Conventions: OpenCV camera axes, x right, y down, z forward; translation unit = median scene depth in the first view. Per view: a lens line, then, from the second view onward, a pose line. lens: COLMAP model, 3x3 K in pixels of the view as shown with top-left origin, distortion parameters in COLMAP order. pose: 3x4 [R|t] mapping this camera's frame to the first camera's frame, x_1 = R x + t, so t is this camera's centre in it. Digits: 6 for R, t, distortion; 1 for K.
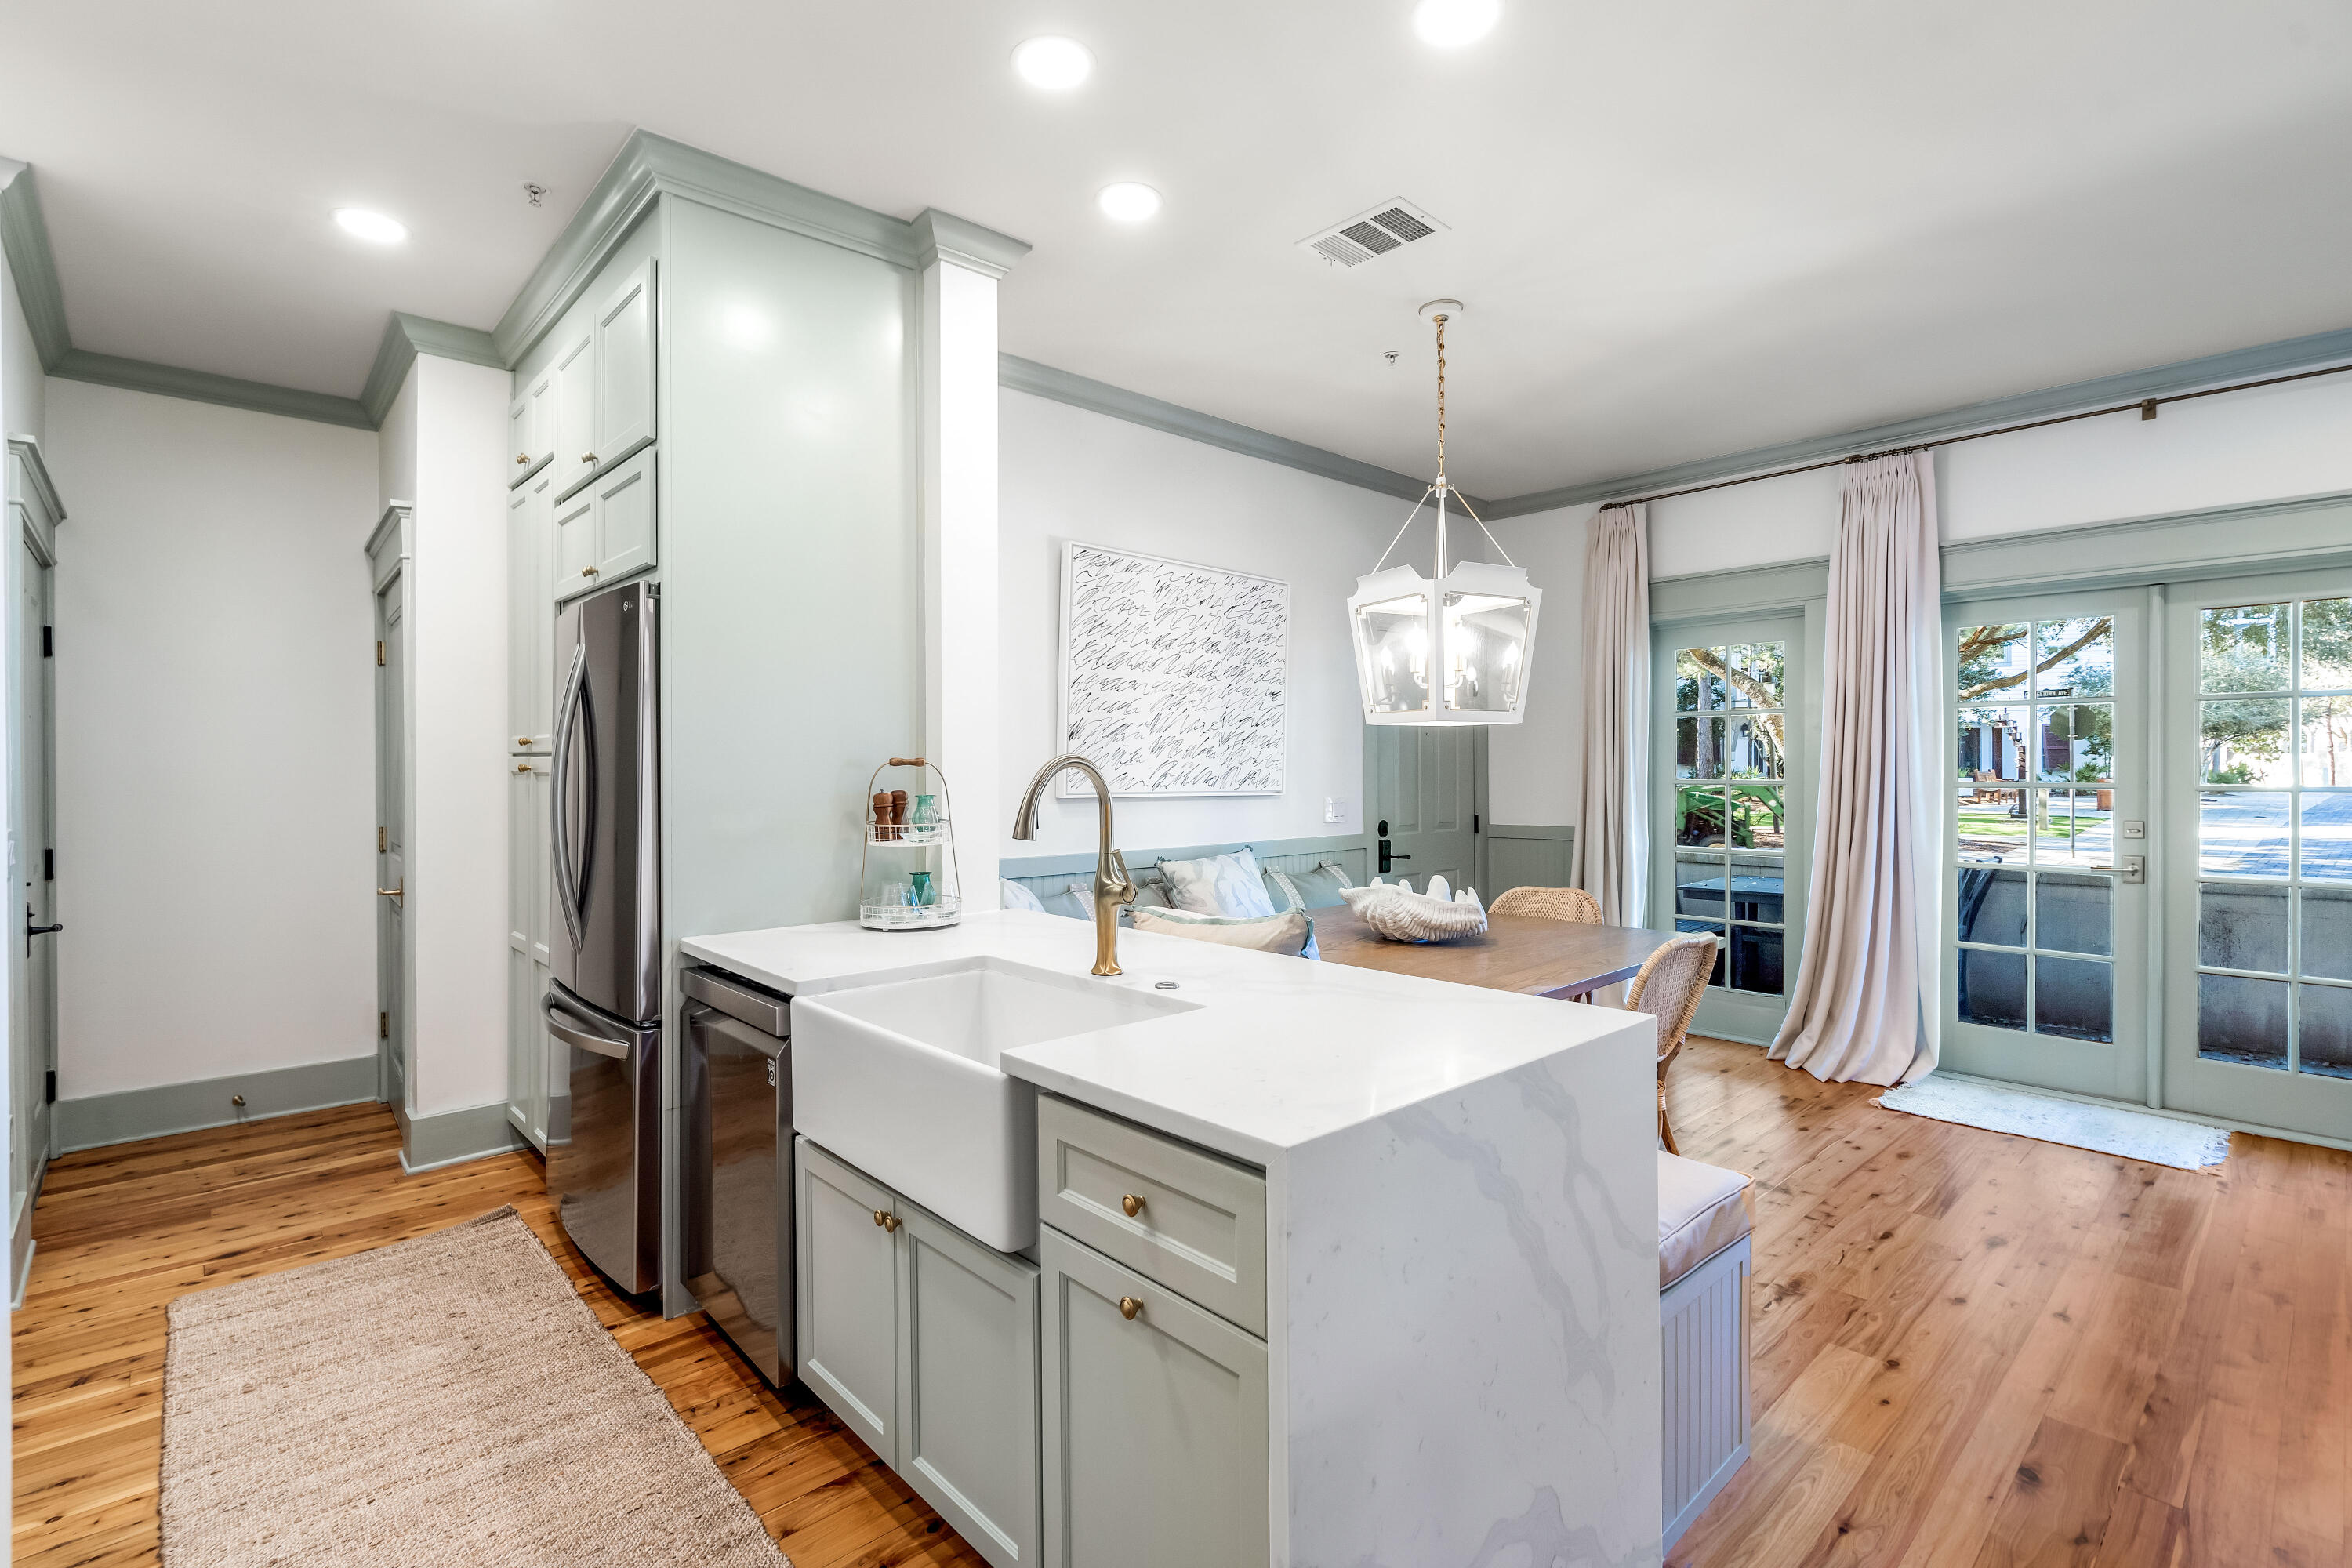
lens RADIAL K [[1098.6, 0, 1163.4], [0, 1098.6, 777.5], [0, 0, 1]] dist [-0.000640, -0.000558]
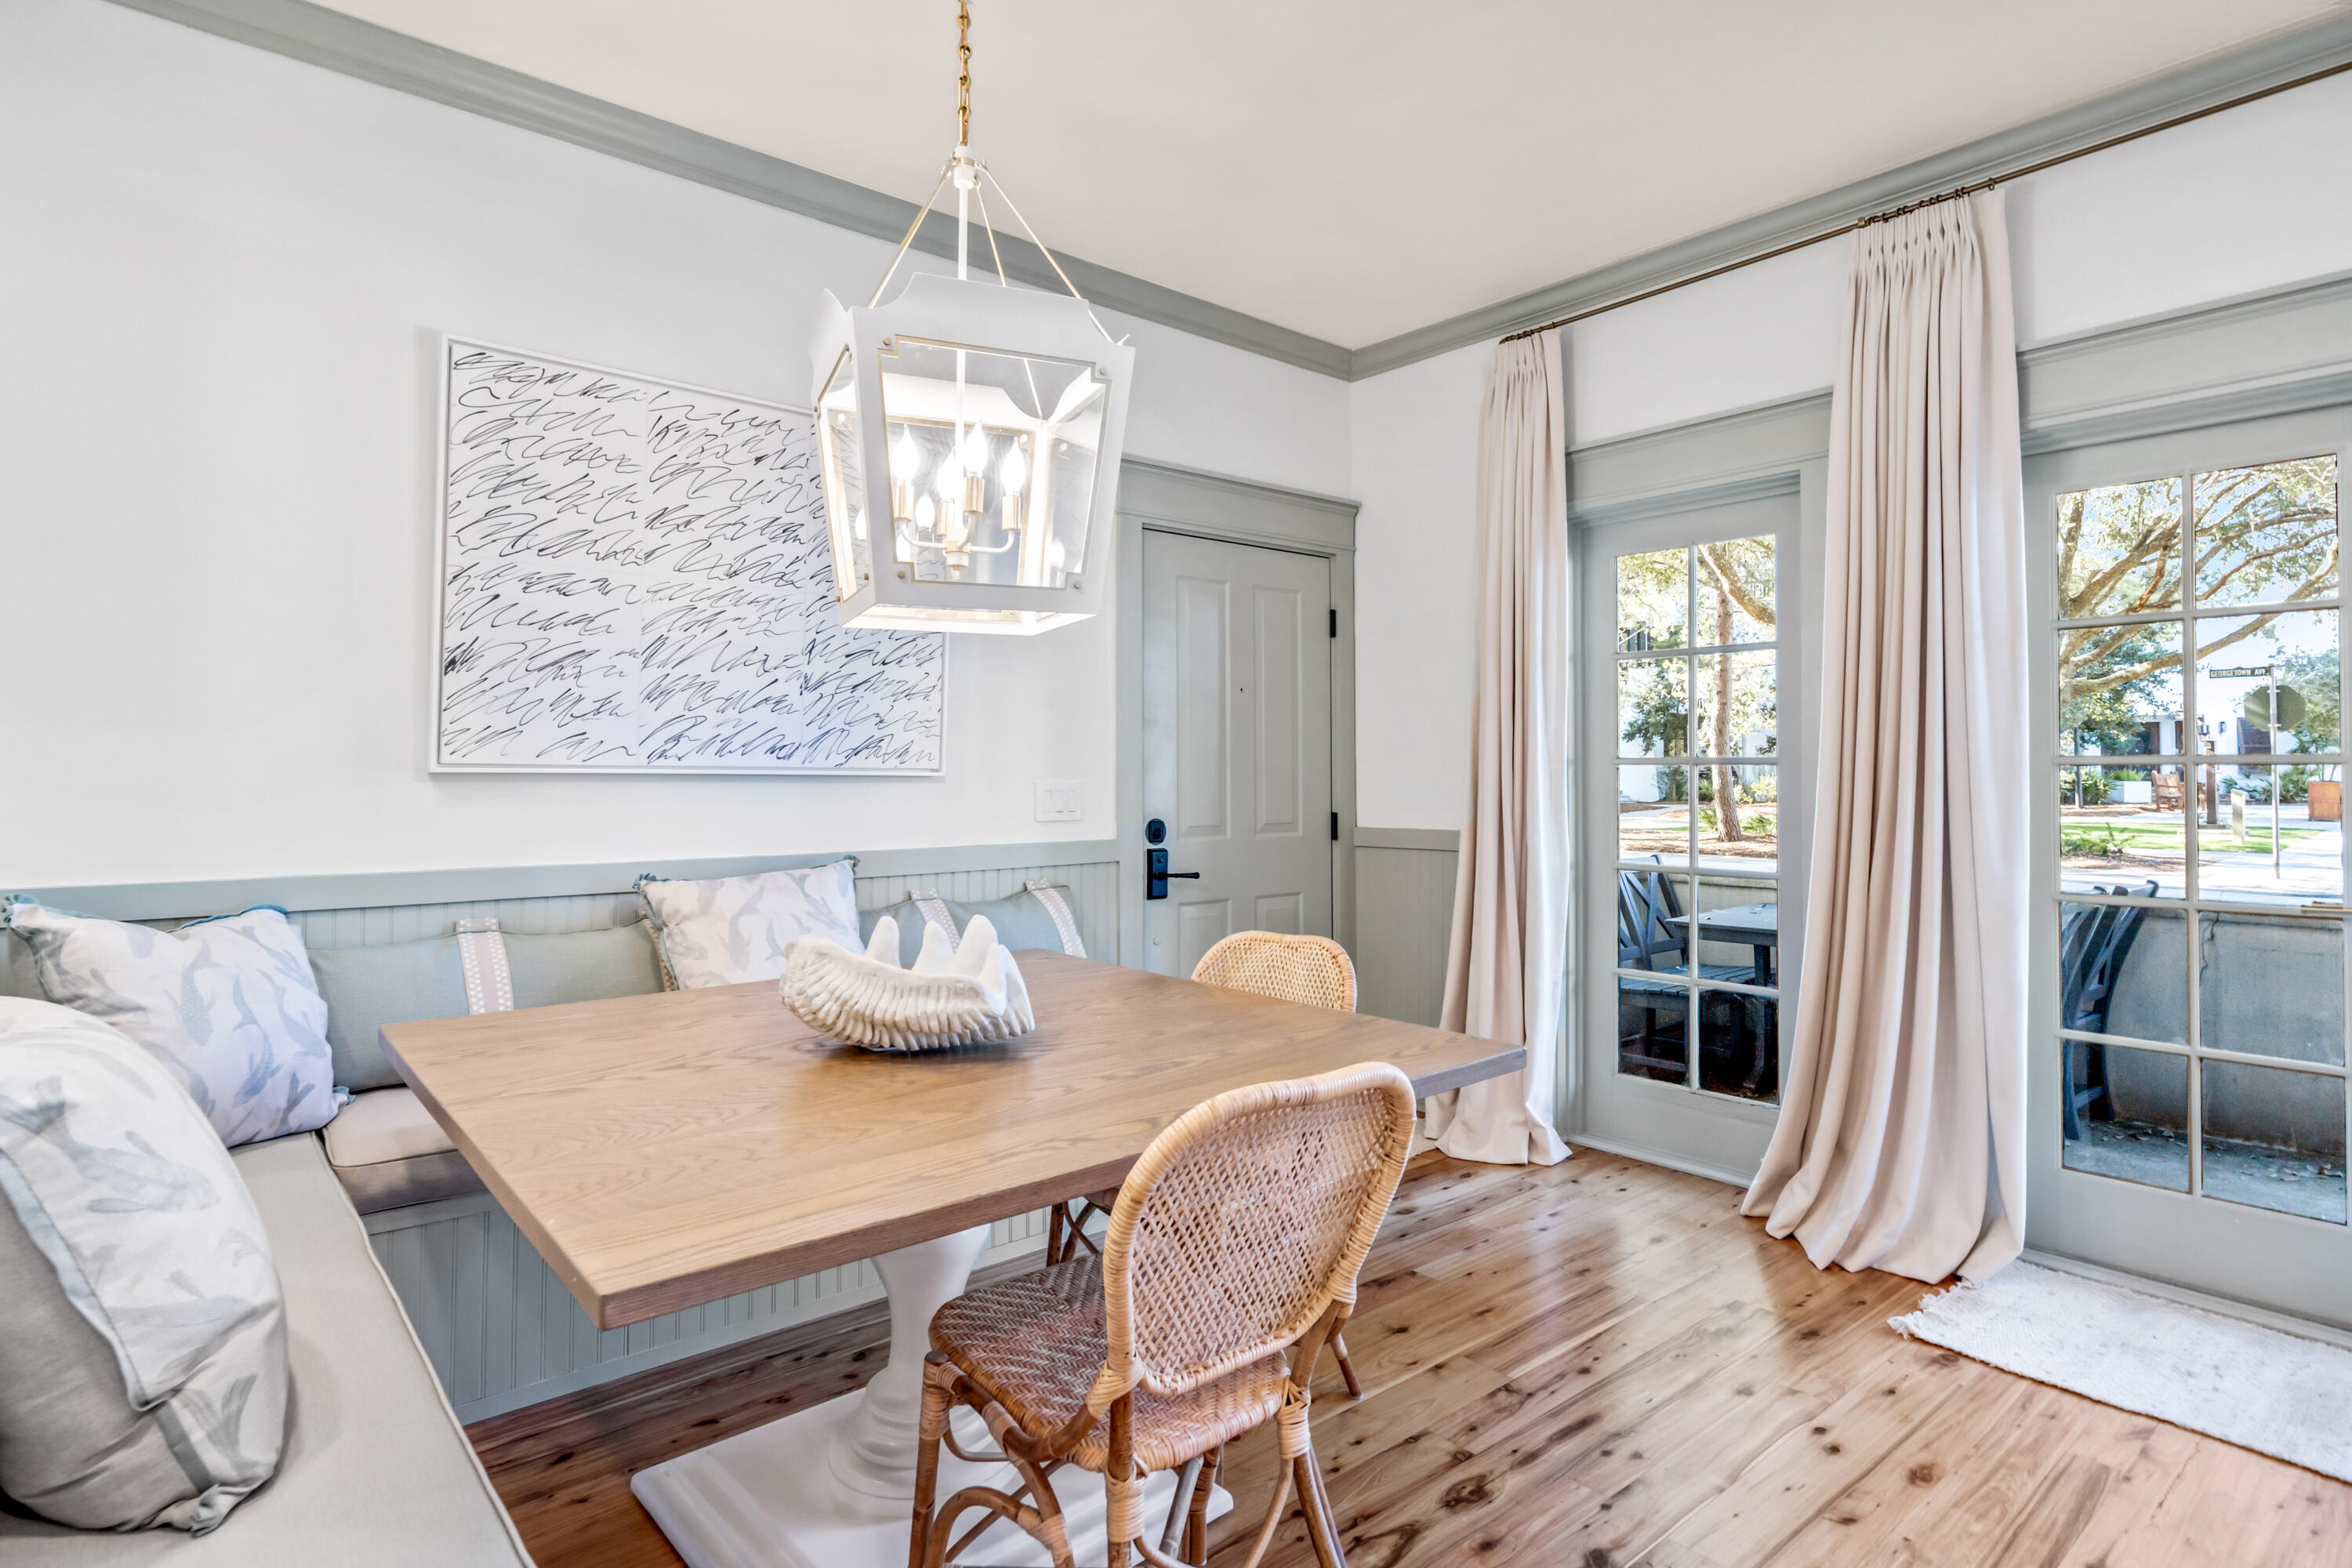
lens RADIAL K [[1188.5, 0, 1154.5], [0, 1188.5, 755.7], [0, 0, 1]] dist [0.000940, 0.001050]
pose [[0.997940, 0.002932, -0.064084, 0.290926], [-0.004166, 0.999808, -0.019130, 0.017802], [0.064016, 0.019358, 0.997761, 0.345168]]
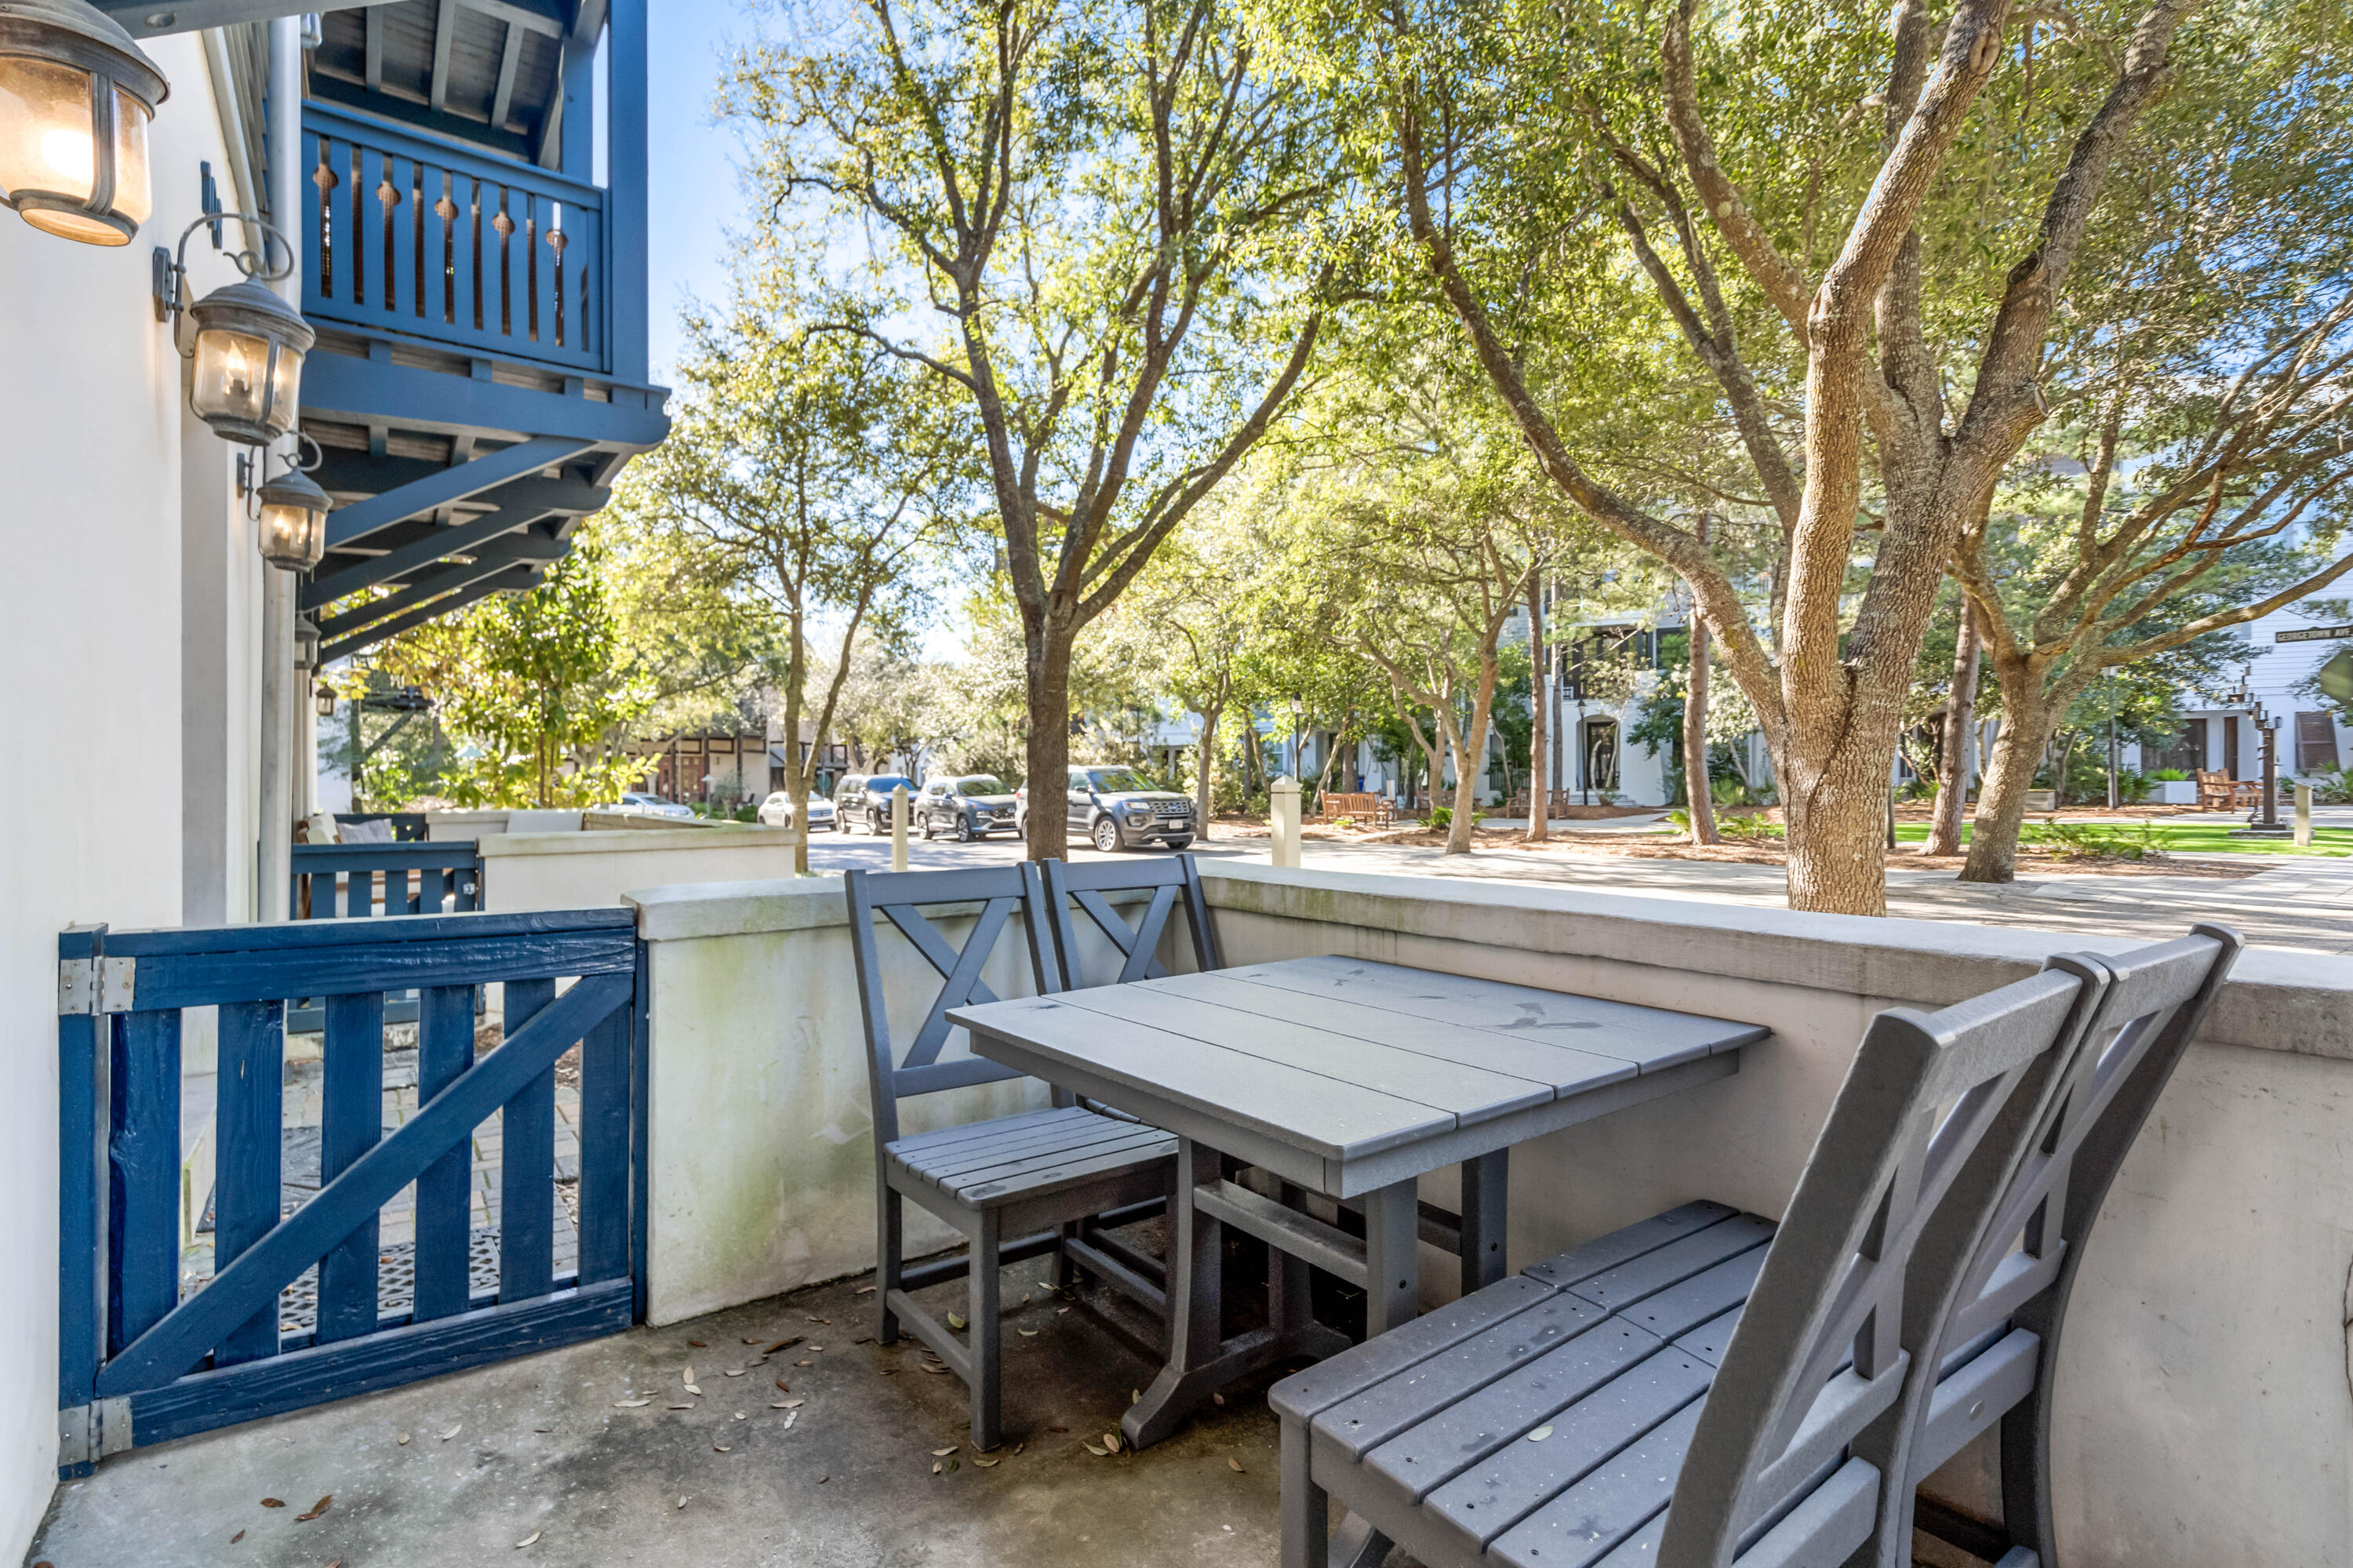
lens RADIAL K [[1099.1, 0, 1163.9], [0, 1099.1, 777.5], [0, 0, 1]] dist [-0.000640, -0.000558]
pose [[0.992489, 0.000825, -0.122331, 0.859400], [-0.002383, 0.999918, -0.012587, 0.068533], [0.122310, 0.012784, 0.992410, 1.122668]]
